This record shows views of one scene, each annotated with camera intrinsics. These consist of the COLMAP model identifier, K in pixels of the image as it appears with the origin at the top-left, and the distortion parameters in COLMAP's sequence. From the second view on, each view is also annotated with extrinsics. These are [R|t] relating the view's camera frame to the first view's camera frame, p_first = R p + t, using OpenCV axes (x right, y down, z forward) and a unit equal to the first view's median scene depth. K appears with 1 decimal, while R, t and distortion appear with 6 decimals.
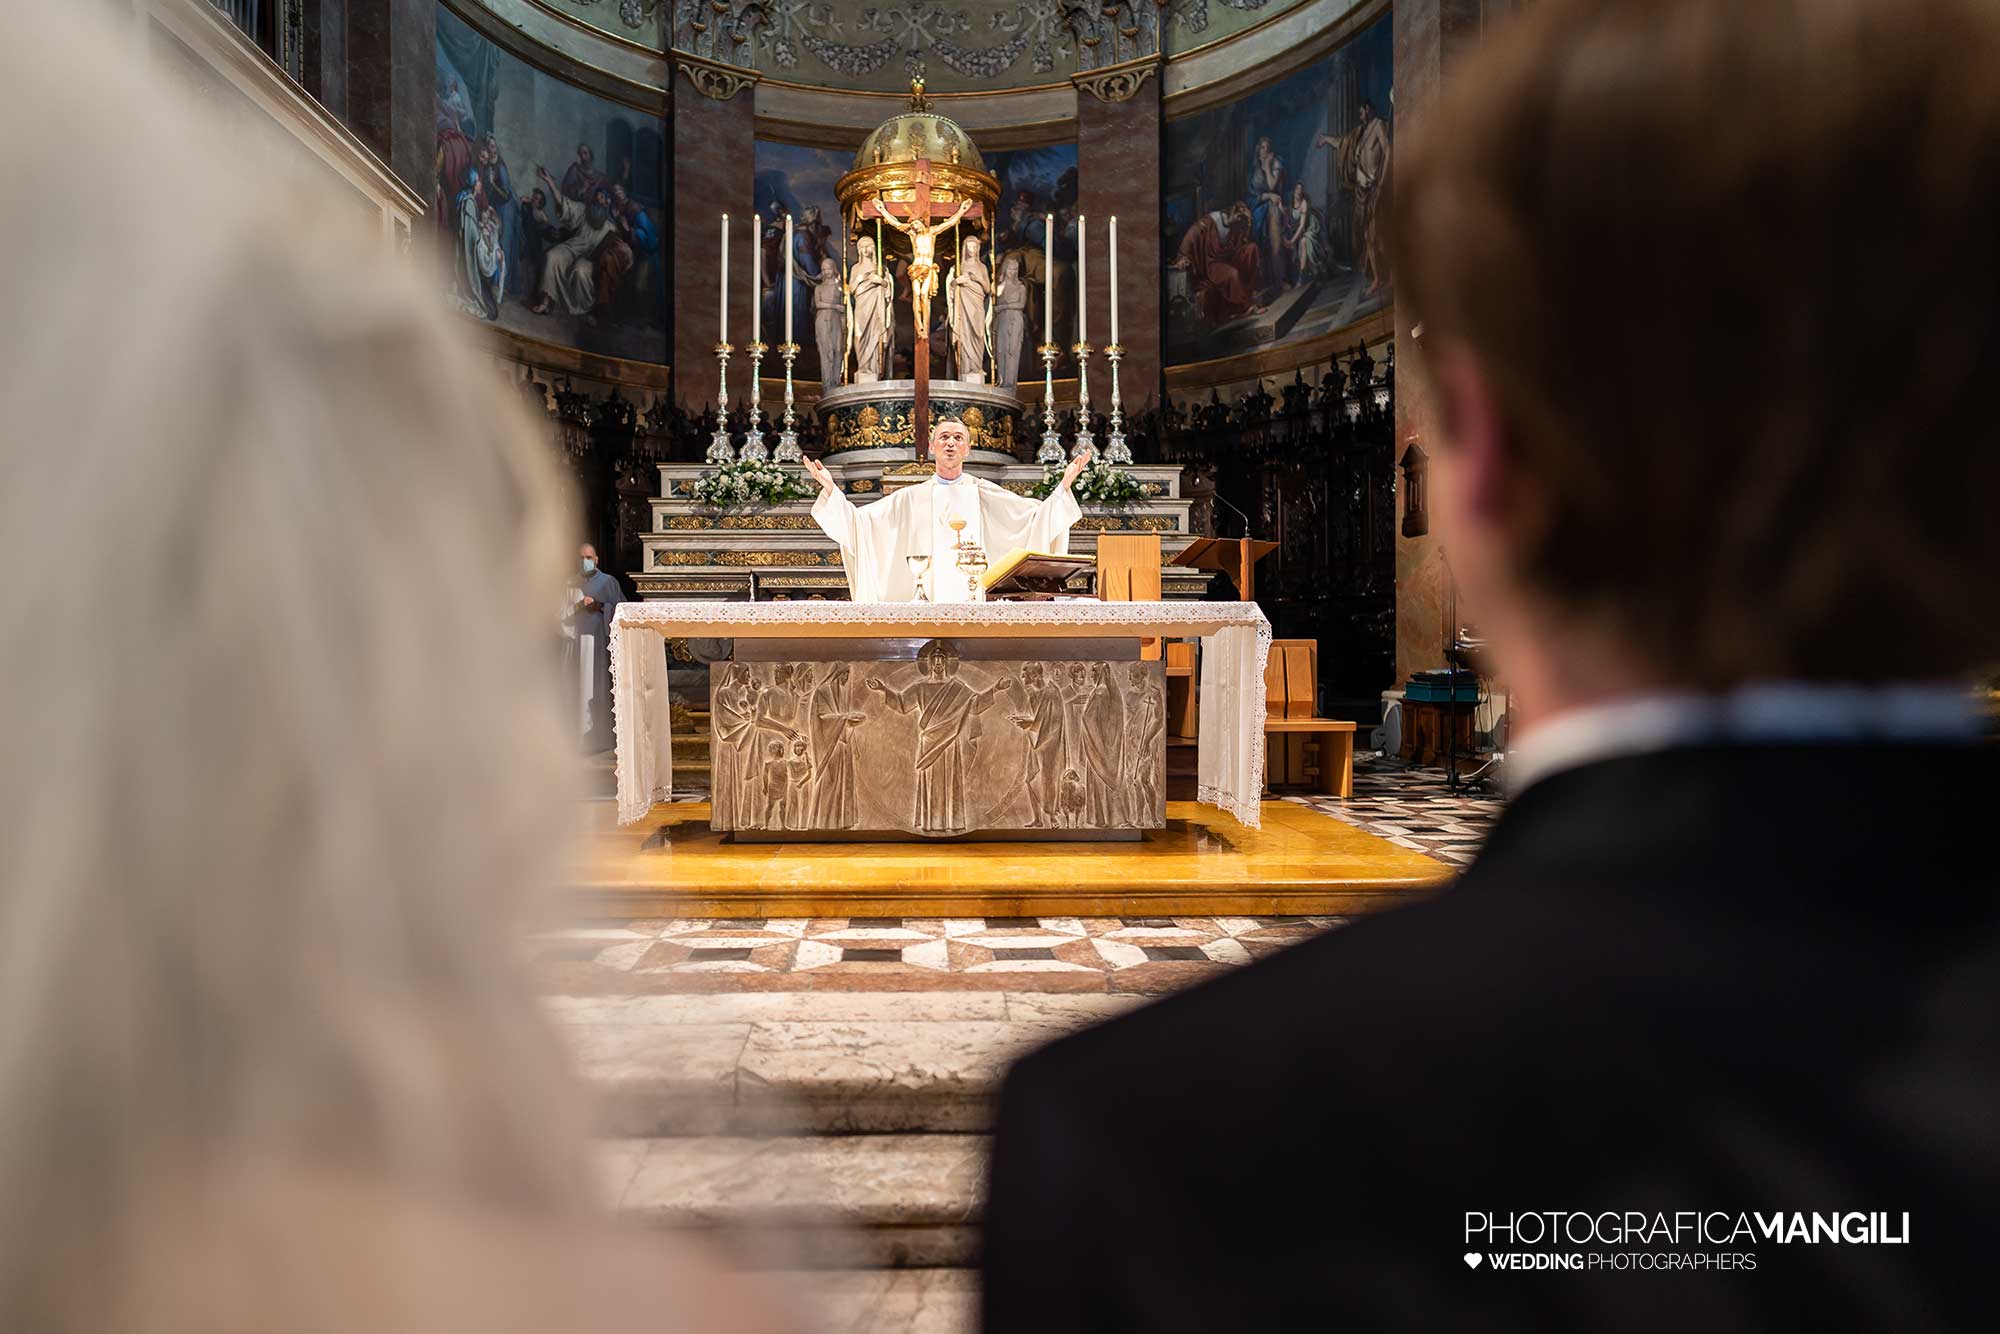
lens RADIAL K [[1421.9, 0, 916.9], [0, 1421.9, 708.0], [0, 0, 1]] dist [-0.035546, 0.001970]
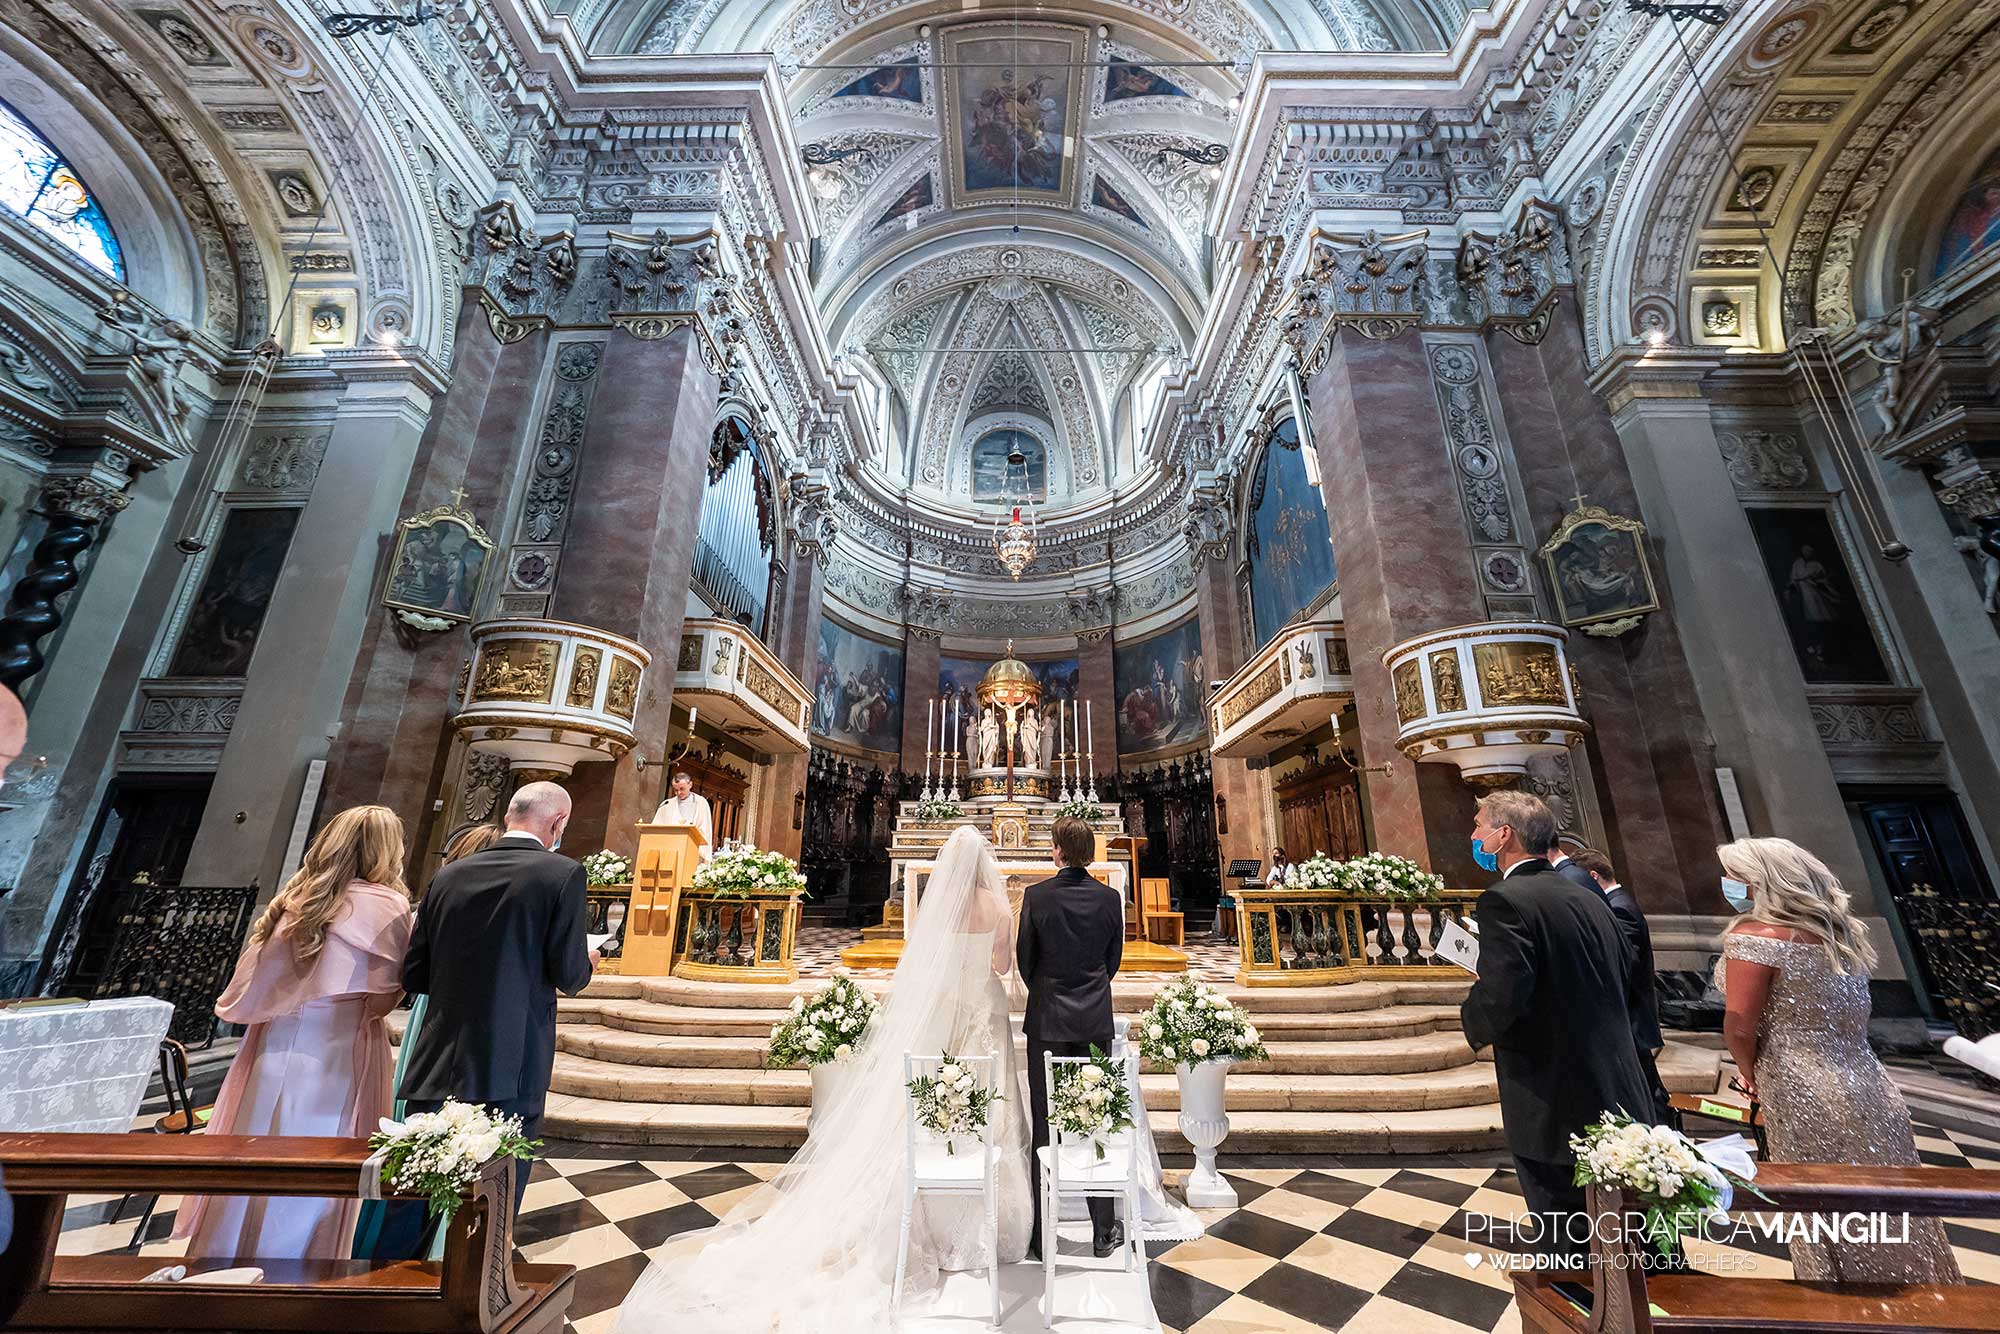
lens RADIAL K [[723.0, 0, 1000.0], [0, 723.0, 667.0], [0, 0, 1]] dist [-0.000422, -0.000006]
pose [[0.999897, 0.004885, -0.013479, 0.001293], [-0.009081, 0.943311, -0.331787, 0.012362], [0.011094, 0.331875, 0.943258, -0.160610]]
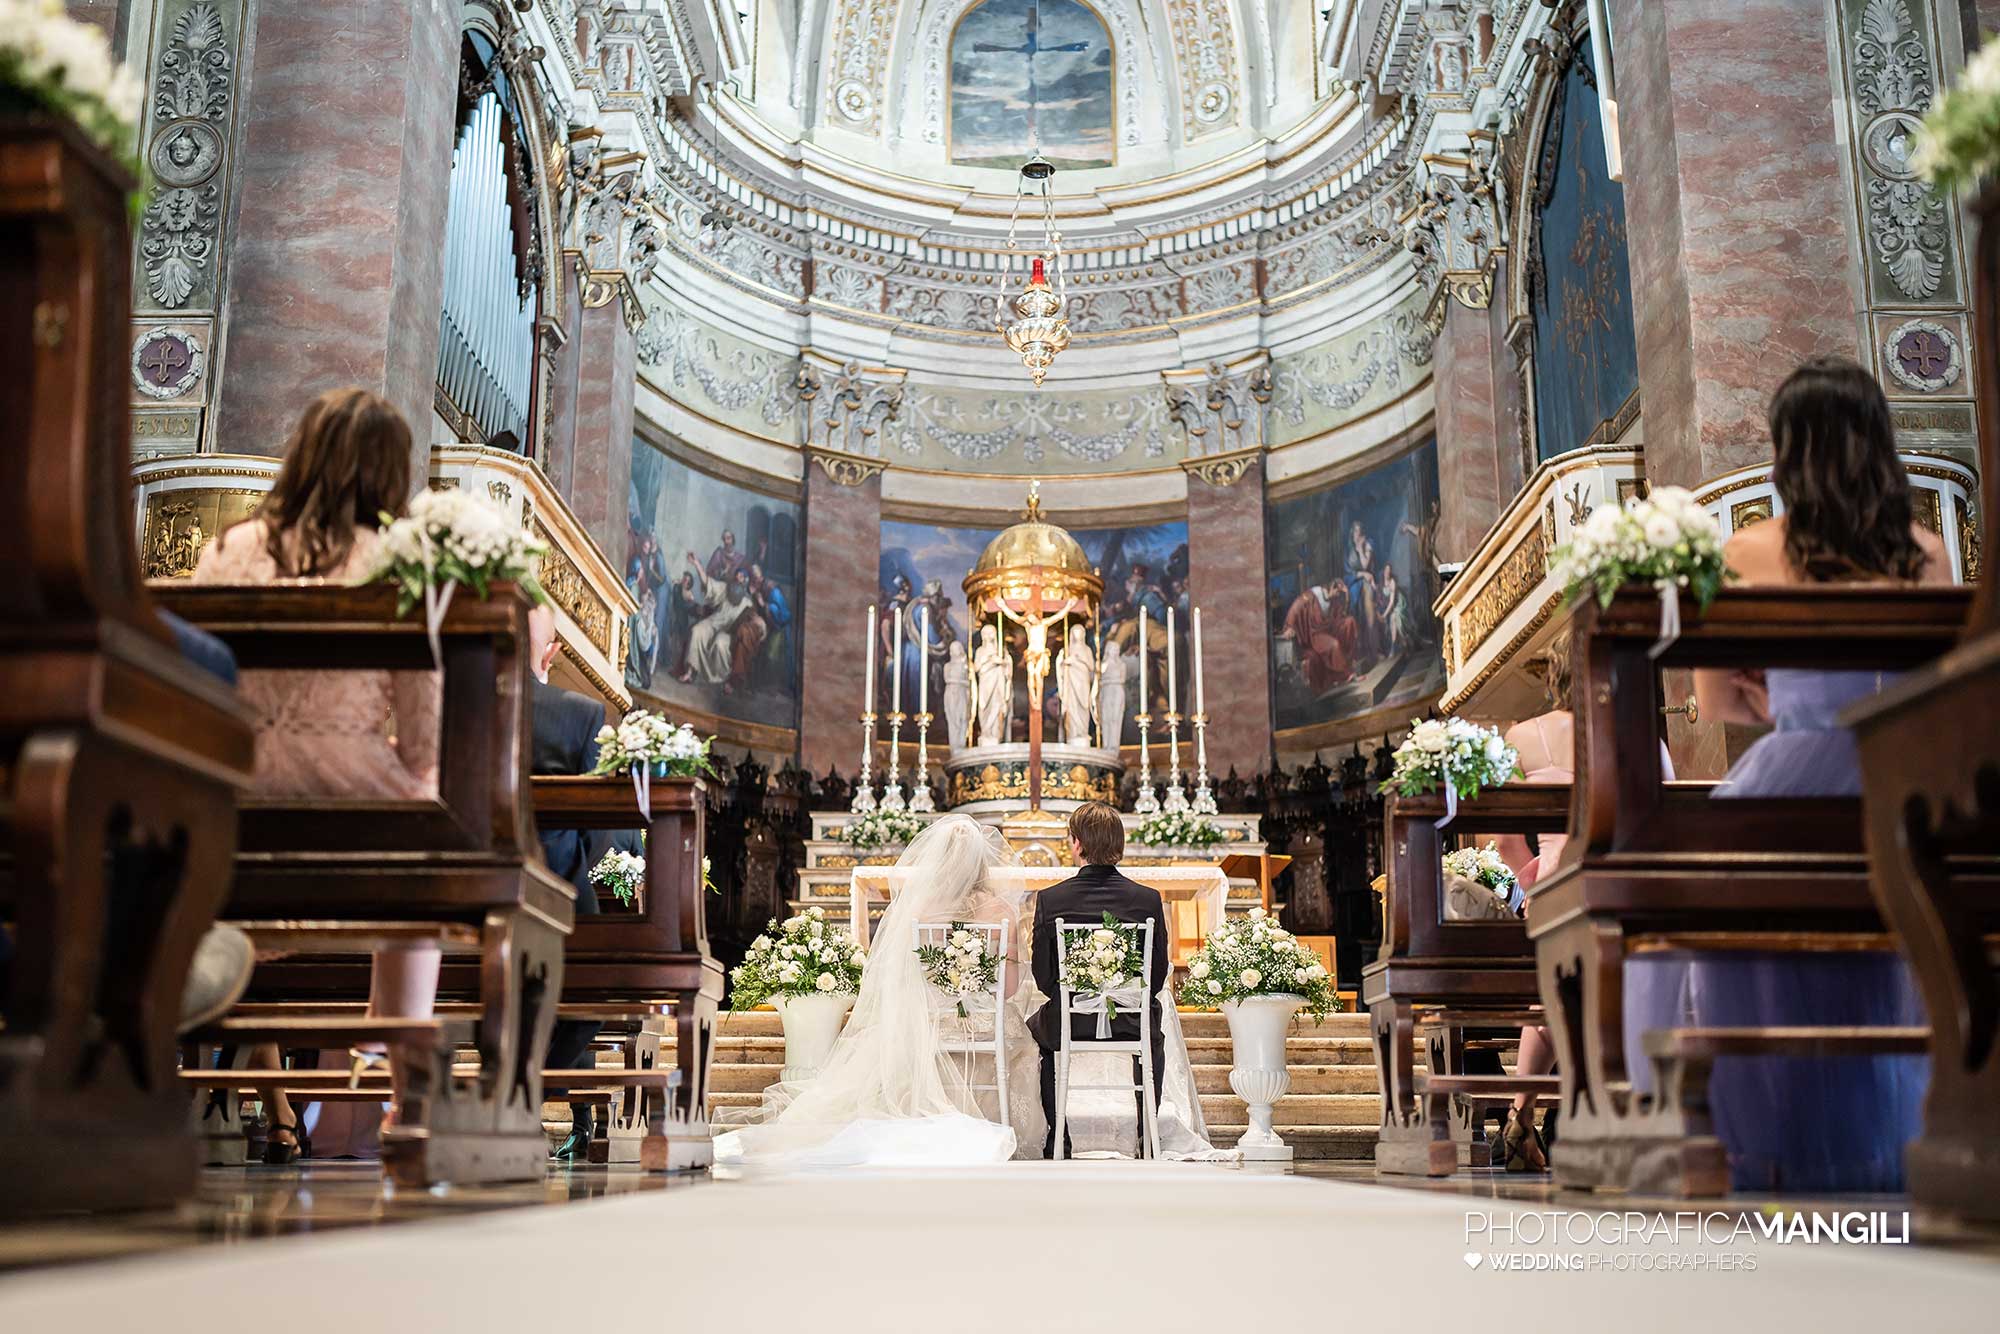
lens RADIAL K [[1785.7, 0, 1042.7], [0, 1785.7, 674.3], [0, 0, 1]] dist [-0.000653, 0.009278]
pose [[0.999999, -0.000159, 0.001572, 0.005122], [0.000567, 0.964853, -0.262788, 0.076330], [-0.001475, 0.262789, 0.964852, -0.330116]]
